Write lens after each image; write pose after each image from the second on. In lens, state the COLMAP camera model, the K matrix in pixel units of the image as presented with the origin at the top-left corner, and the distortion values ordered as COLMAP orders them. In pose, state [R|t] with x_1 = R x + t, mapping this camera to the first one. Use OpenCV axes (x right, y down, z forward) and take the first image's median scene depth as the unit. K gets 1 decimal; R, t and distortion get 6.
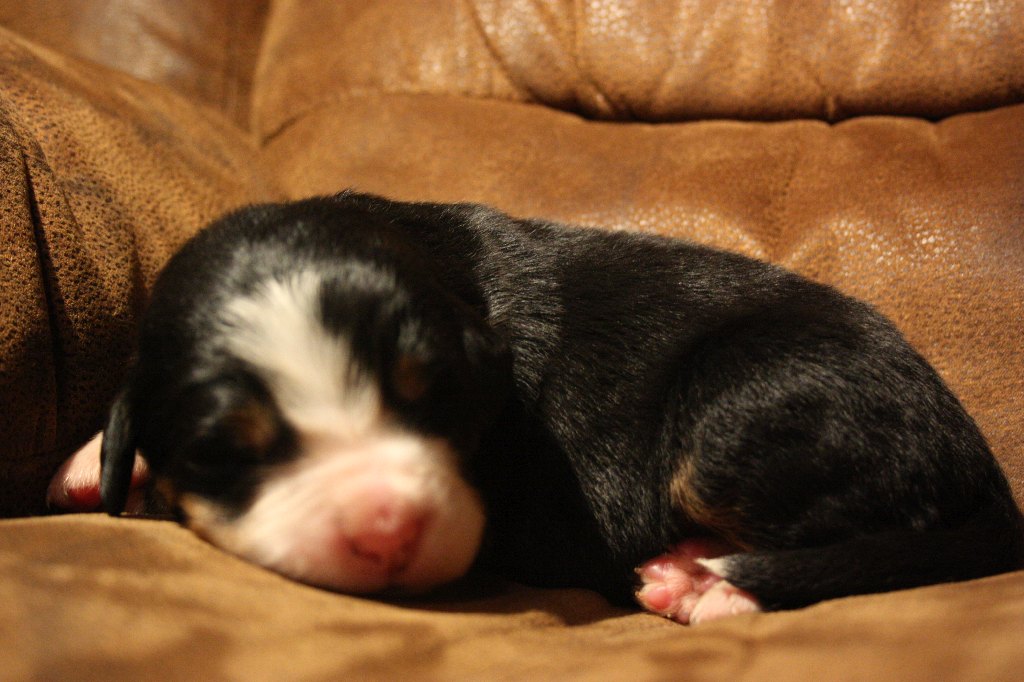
lens RADIAL K [[1578.3, 0, 561.3], [0, 1578.3, 339.8], [0, 0, 1]] dist [0.041239, -0.000297]
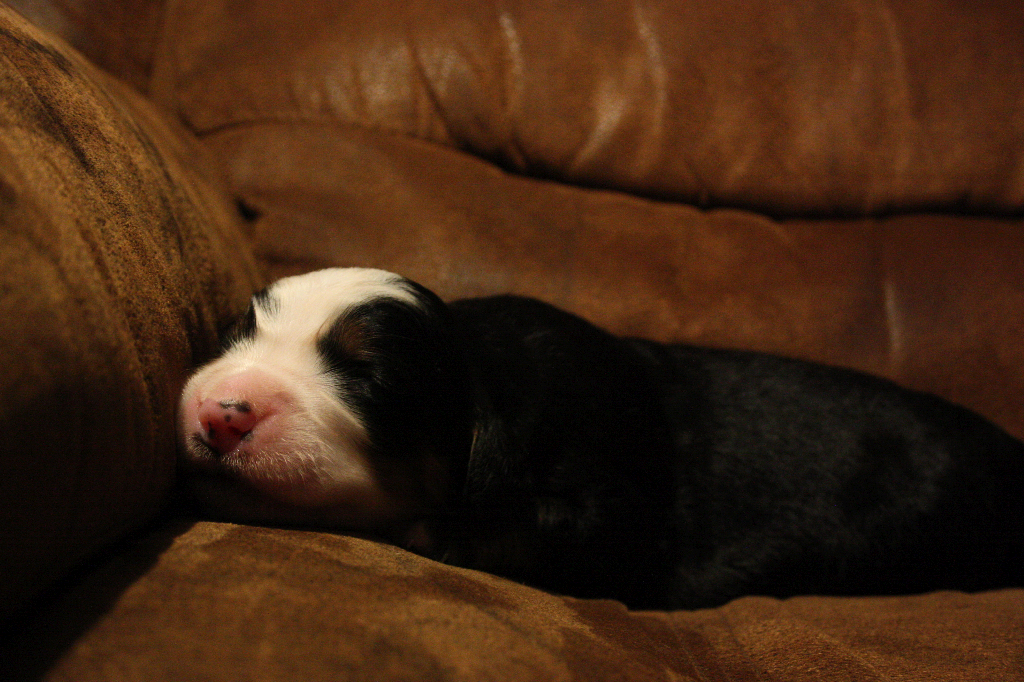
lens RADIAL K [[1538.4, 0, 493.7], [0, 1538.4, 340.1], [0, 0, 1]] dist [-0.034569, 0.138043]
pose [[0.947276, 0.109005, 0.301308, -0.353783], [-0.128779, 0.990583, 0.046499, -0.066199], [-0.293402, -0.082850, 0.952392, -0.162597]]
